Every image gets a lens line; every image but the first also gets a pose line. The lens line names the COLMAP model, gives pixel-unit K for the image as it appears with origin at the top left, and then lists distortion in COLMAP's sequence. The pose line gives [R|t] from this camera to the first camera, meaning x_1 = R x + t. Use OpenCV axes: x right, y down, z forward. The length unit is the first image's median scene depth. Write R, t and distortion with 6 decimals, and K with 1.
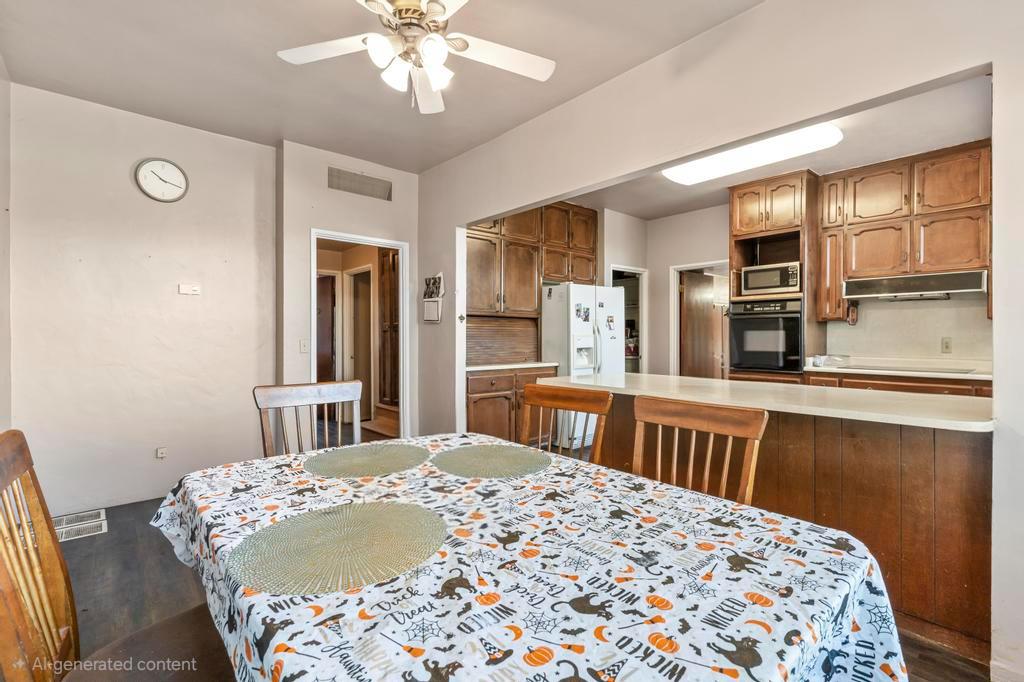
lens RADIAL K [[474.5, 0, 510.9], [0, 474.5, 340.3], [0, 0, 1]] dist [0.004652, 0.000437]
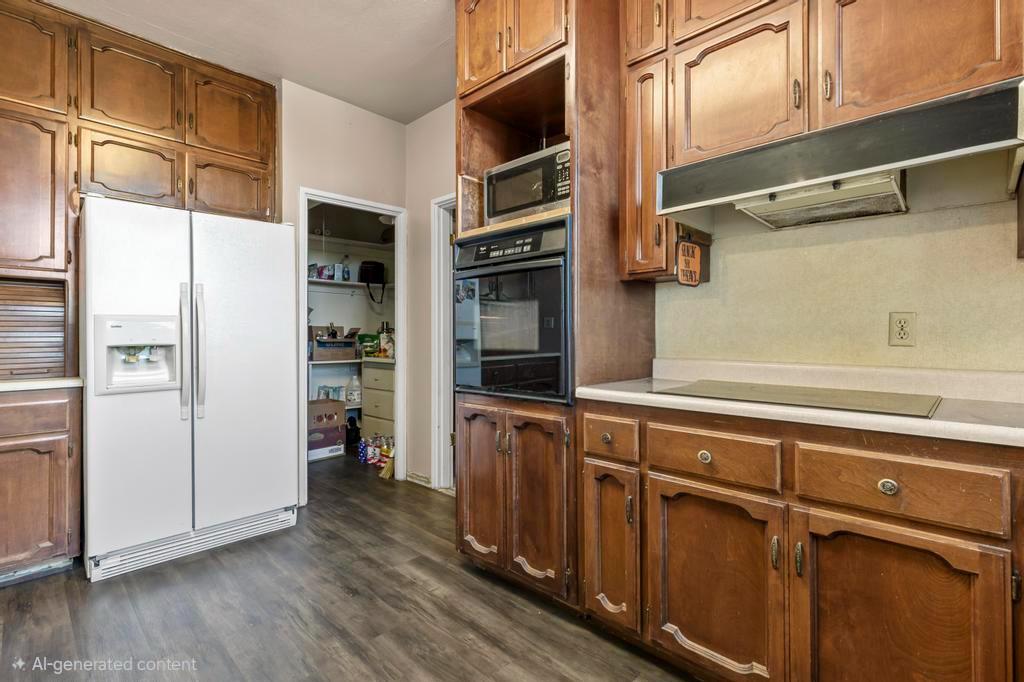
lens RADIAL K [[474.5, 0, 513.0], [0, 474.5, 338.6], [0, 0, 1]] dist [0.004652, 0.000437]
pose [[0.996013, -0.003872, 0.089124, 0.511687], [0.004233, 0.999984, -0.003858, 0.014679], [-0.089108, 0.004219, 0.996013, 0.580083]]
